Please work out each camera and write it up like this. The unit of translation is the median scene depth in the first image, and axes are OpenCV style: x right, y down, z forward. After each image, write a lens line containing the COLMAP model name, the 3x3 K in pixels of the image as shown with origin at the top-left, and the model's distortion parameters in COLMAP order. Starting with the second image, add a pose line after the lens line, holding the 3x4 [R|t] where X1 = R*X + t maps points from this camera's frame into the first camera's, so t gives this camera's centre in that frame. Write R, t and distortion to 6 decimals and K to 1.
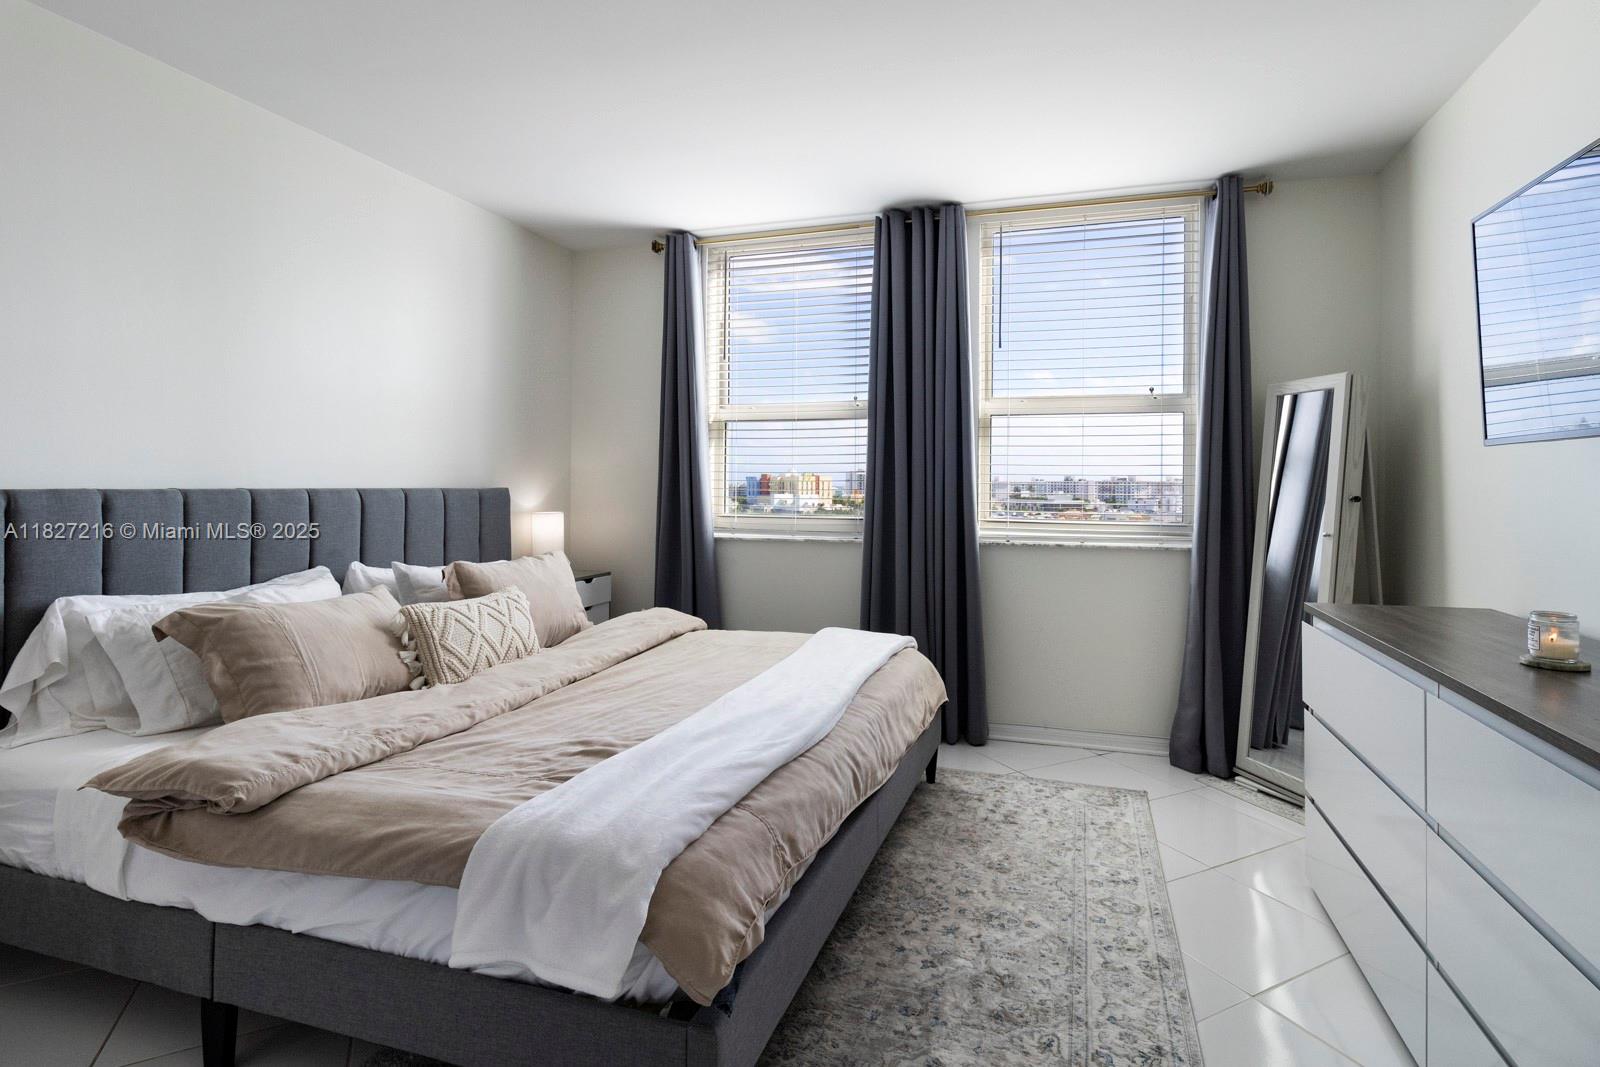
lens RADIAL K [[775.7, 0, 831.5], [0, 775.7, 475.7], [0, 0, 1]] dist [0.012887, 0.000625]
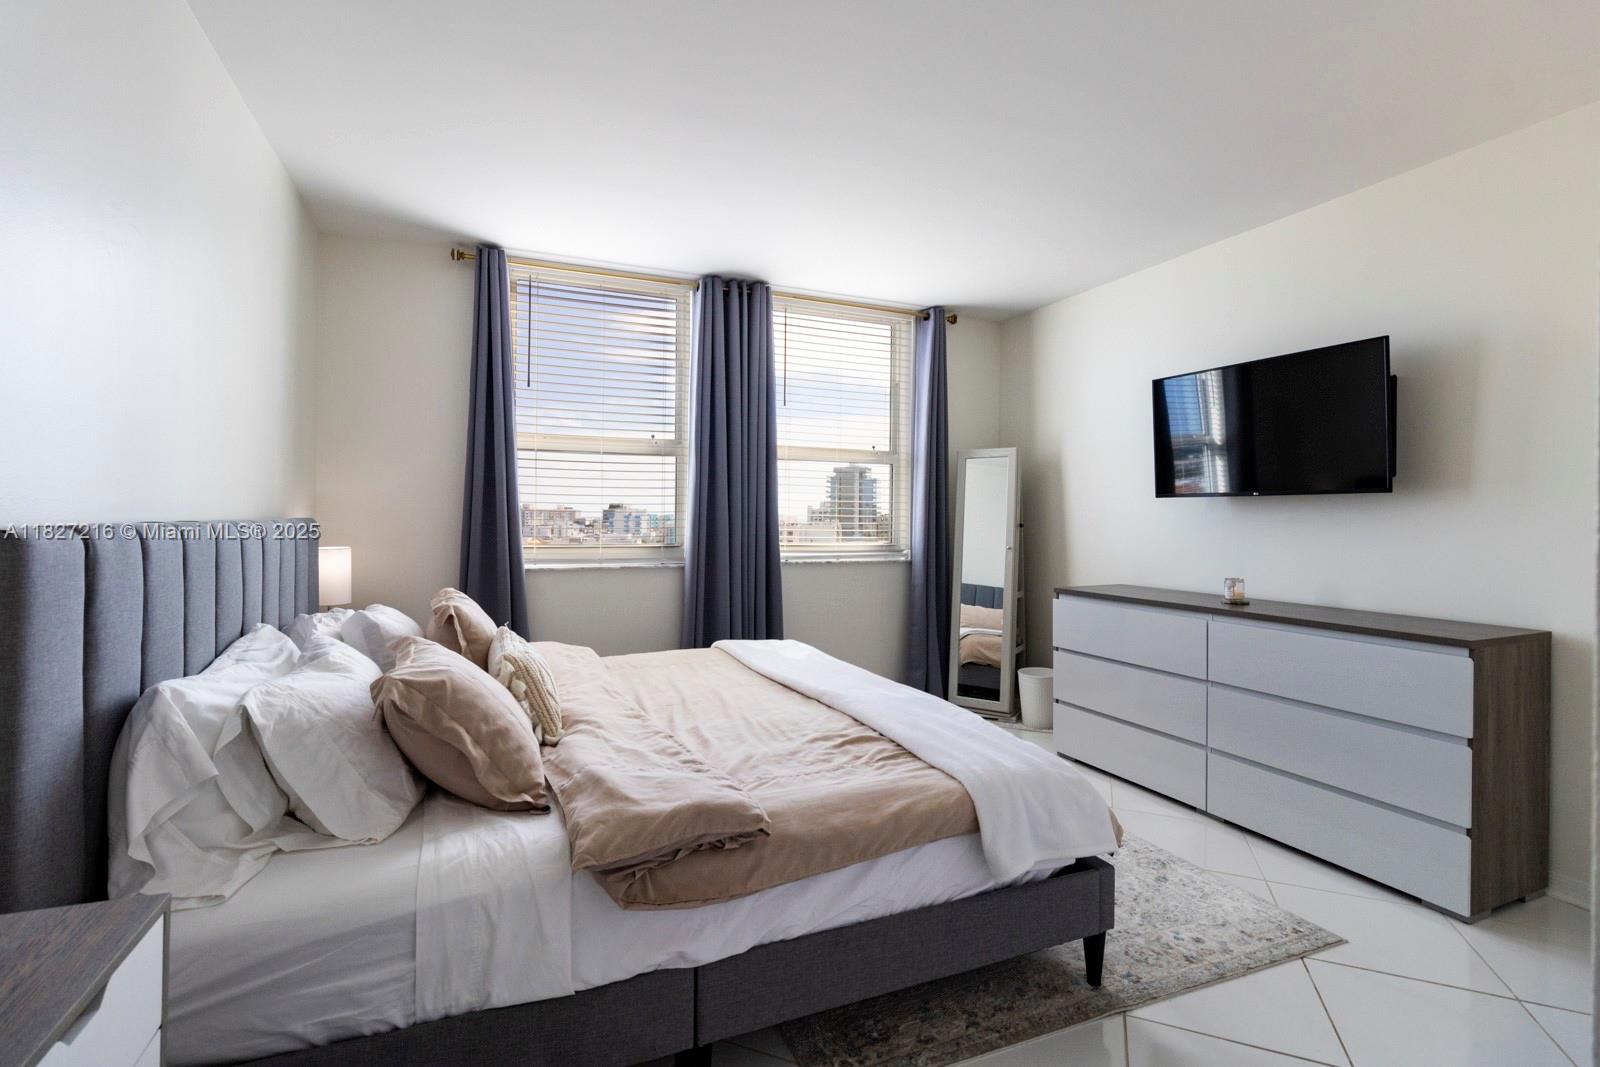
lens RADIAL K [[708.2, 0, 793.4], [0, 708.2, 525.5], [0, 0, 1]] dist [0.027230, 0.000095]
pose [[0.782440, -0.008027, 0.622675, -0.499346], [-0.008937, 0.999669, 0.024117, -0.000584], [-0.622662, -0.024435, 0.782109, 0.098942]]
